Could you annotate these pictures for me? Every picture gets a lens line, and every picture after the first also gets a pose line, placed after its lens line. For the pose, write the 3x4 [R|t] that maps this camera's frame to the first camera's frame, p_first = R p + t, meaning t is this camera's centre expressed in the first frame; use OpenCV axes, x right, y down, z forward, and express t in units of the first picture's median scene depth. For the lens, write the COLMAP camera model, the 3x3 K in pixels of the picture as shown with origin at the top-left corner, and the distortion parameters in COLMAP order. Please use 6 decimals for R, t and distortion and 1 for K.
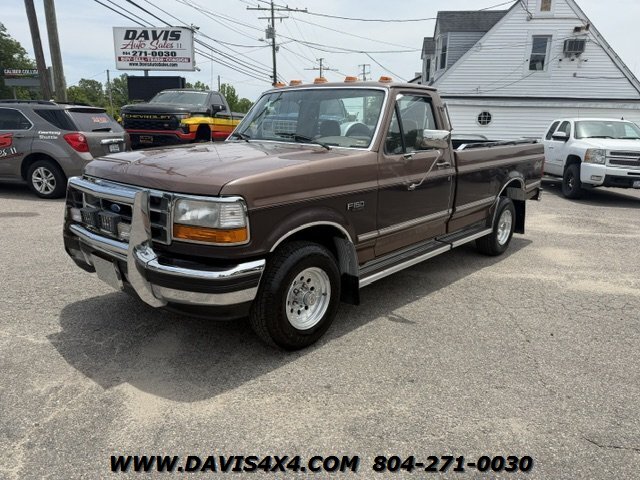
lens RADIAL K [[451.6, 0, 320.1], [0, 451.6, 238.9], [0, 0, 1]] dist [0.043513, -0.043944]
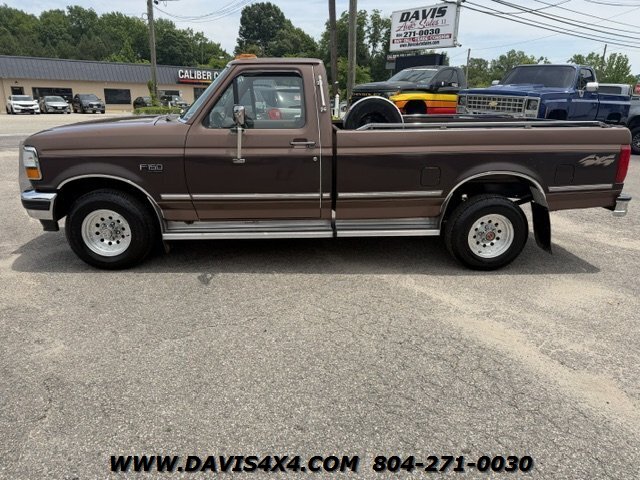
lens RADIAL K [[451.6, 0, 316.9], [0, 451.6, 240.3], [0, 0, 1]] dist [0.043513, -0.043944]
pose [[0.714637, 0.206165, -0.668423, 0.262305], [-0.173608, 0.977956, 0.116026, -0.021526], [0.677609, 0.033127, 0.734676, 0.088646]]
